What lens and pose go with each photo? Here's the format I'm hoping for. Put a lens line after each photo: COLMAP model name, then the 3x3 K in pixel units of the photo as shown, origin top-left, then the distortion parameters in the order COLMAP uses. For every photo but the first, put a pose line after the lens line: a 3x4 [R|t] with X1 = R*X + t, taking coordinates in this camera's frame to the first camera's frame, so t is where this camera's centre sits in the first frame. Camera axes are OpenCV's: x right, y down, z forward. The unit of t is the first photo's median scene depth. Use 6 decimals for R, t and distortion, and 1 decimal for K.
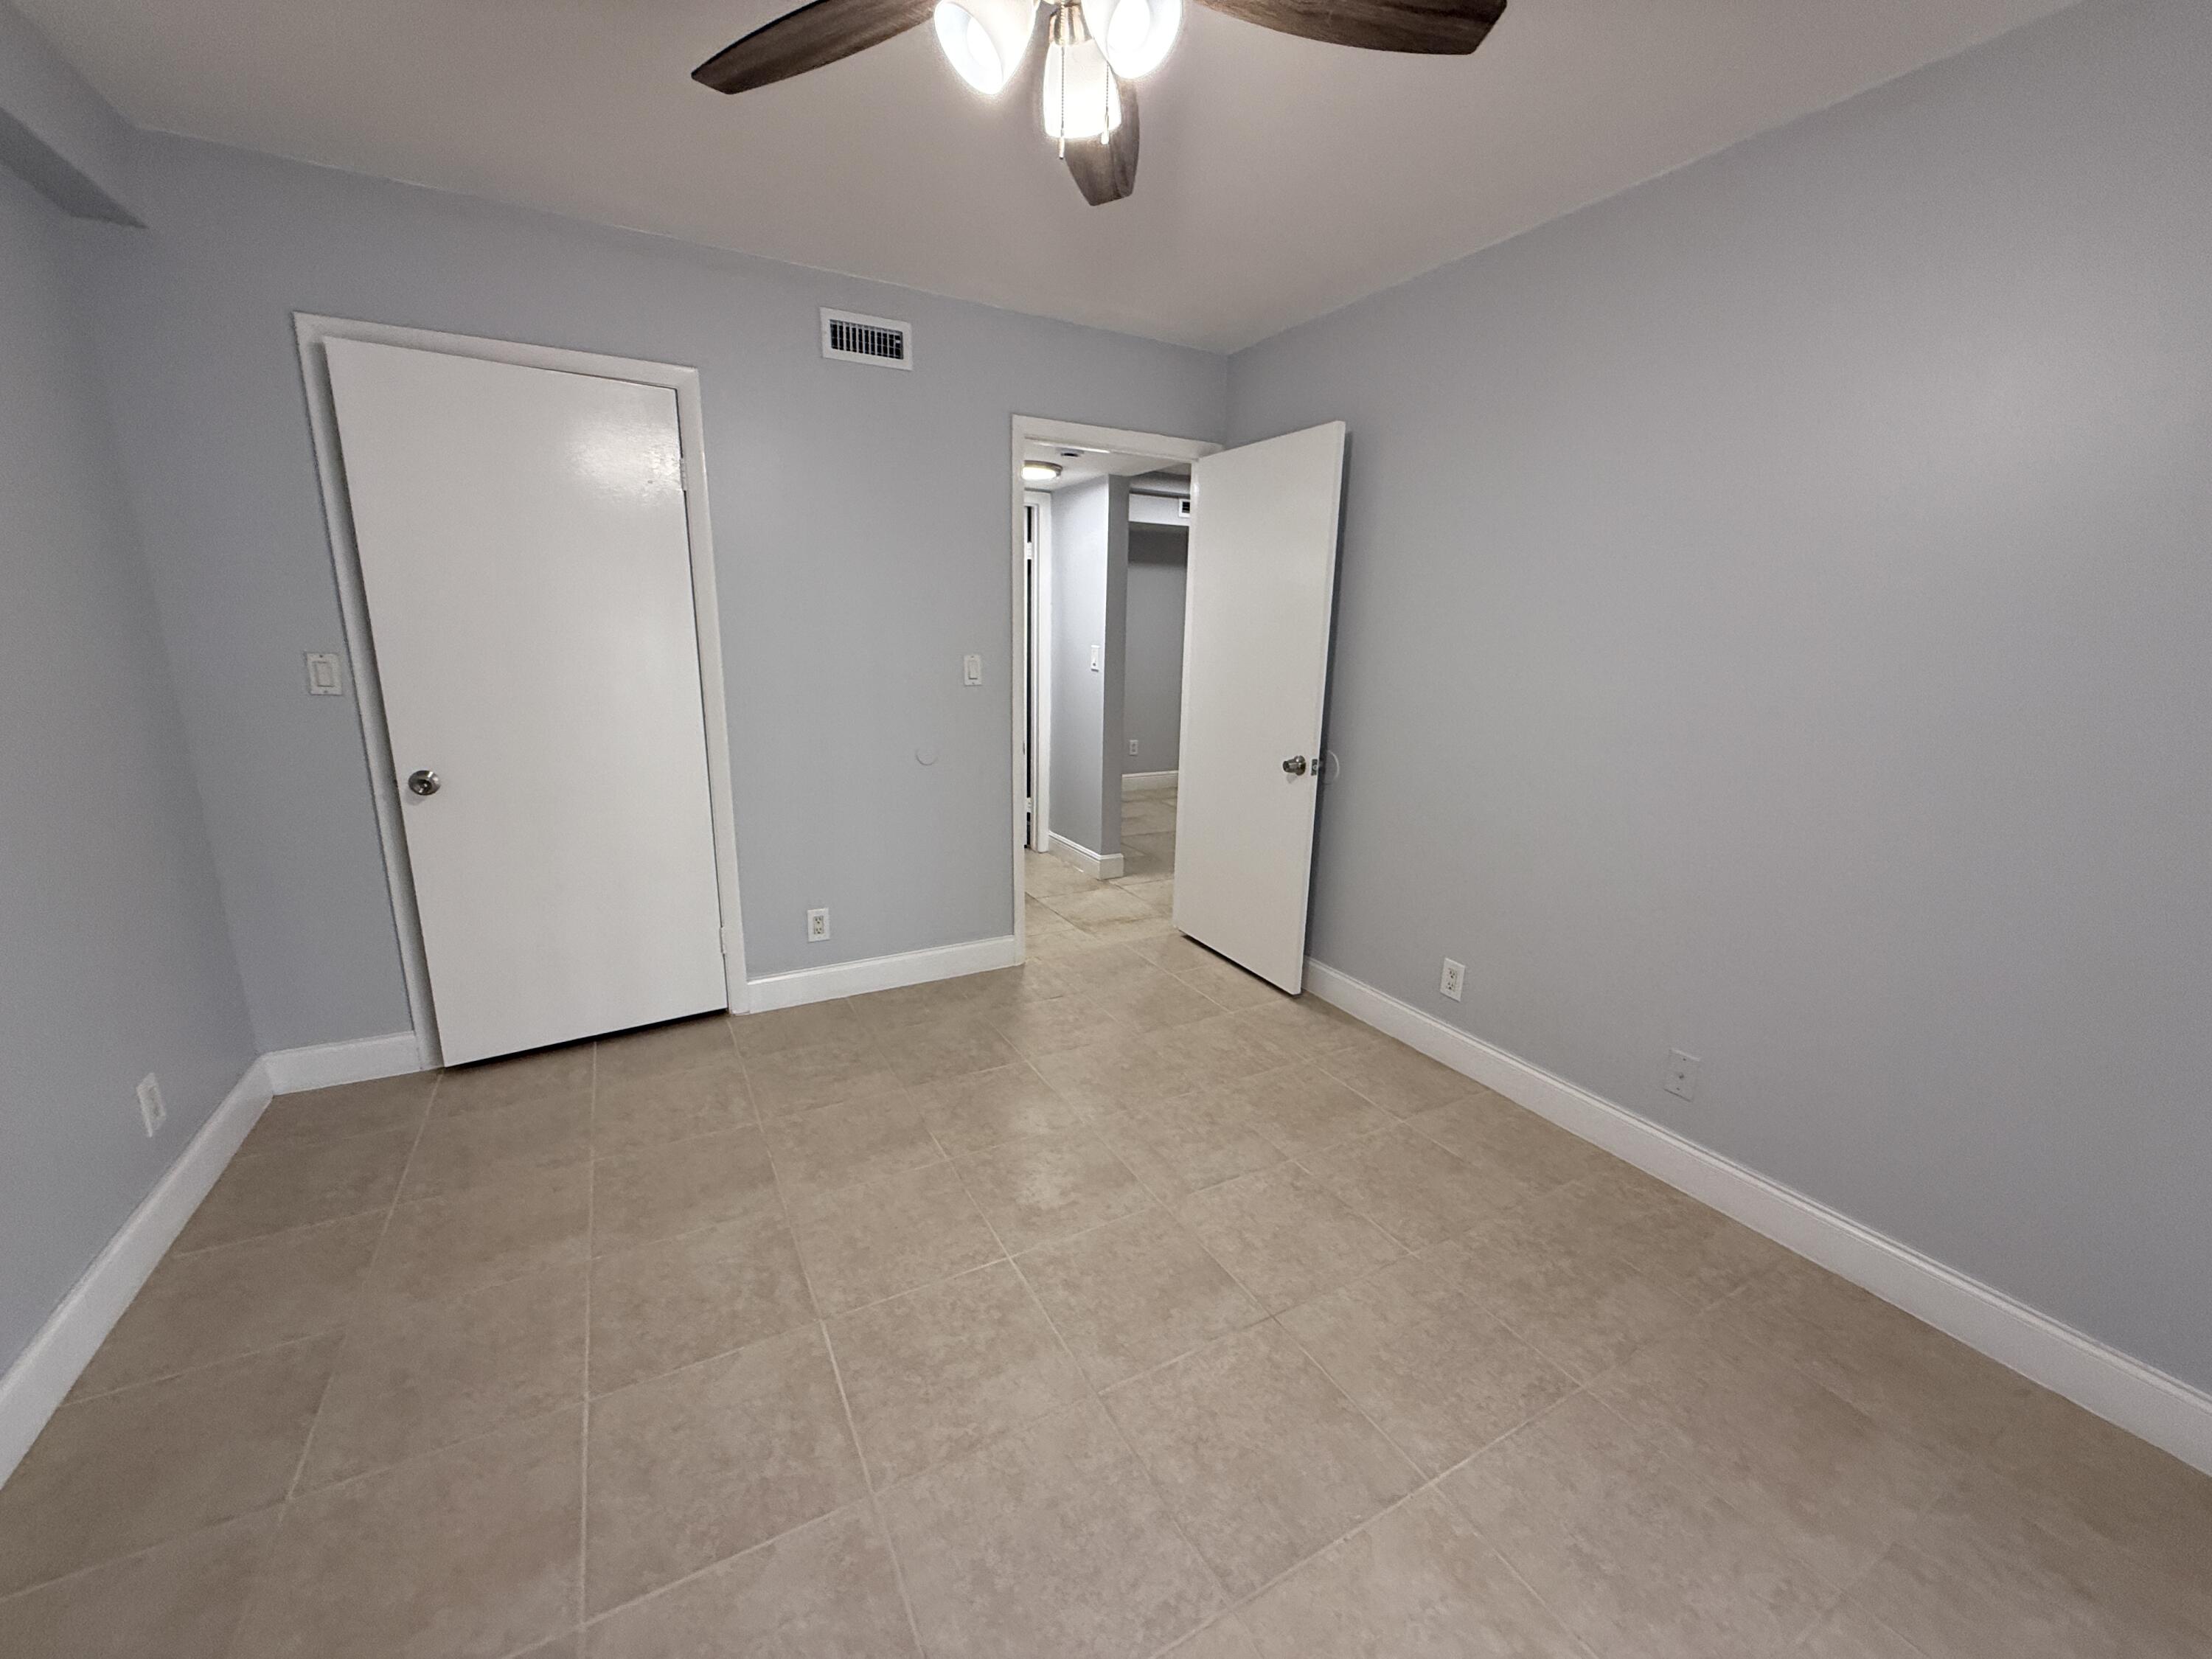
lens RADIAL K [[887.2, 0, 1106.3], [0, 887.2, 834.0], [0, 0, 1]] dist [-0.000181, -0.000936]
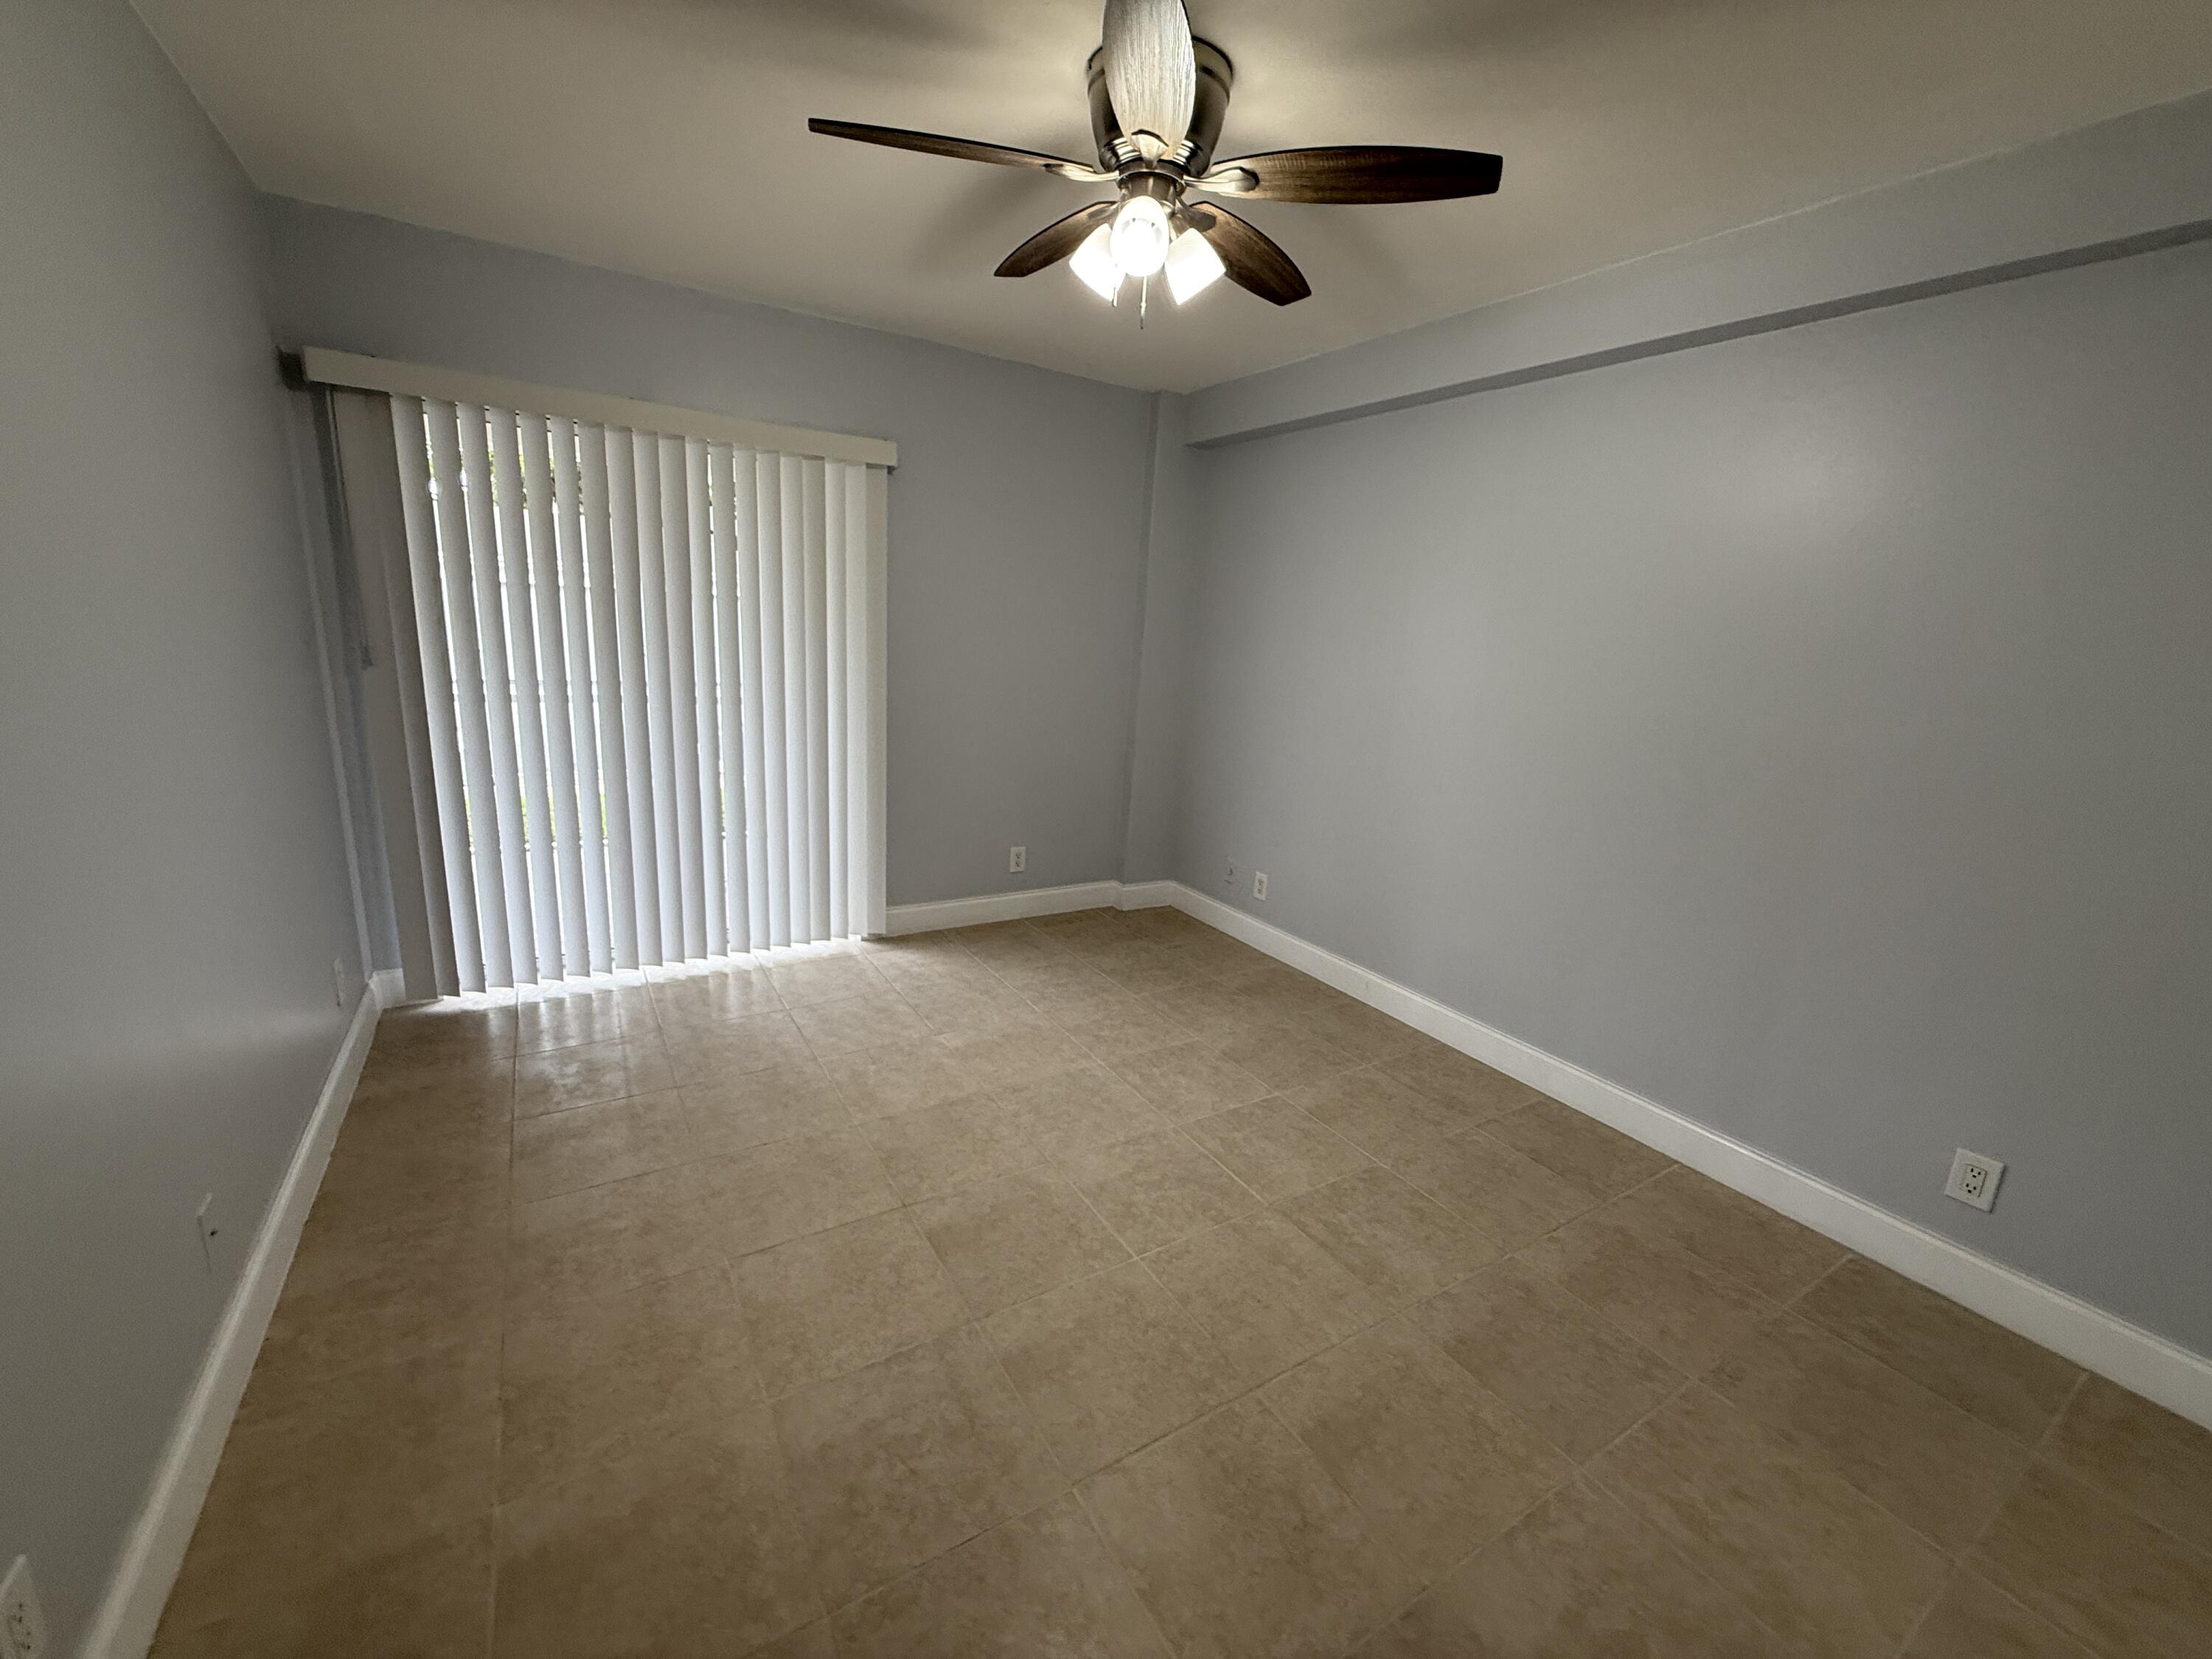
lens RADIAL K [[887.2, 0, 1109.0], [0, 887.2, 834.2], [0, 0, 1]] dist [-0.000181, -0.000936]
pose [[-0.995001, -0.067117, -0.073947, 0.033821], [-0.093020, 0.892303, 0.441749, -0.431049], [0.036334, 0.446419, -0.894086, 1.753999]]
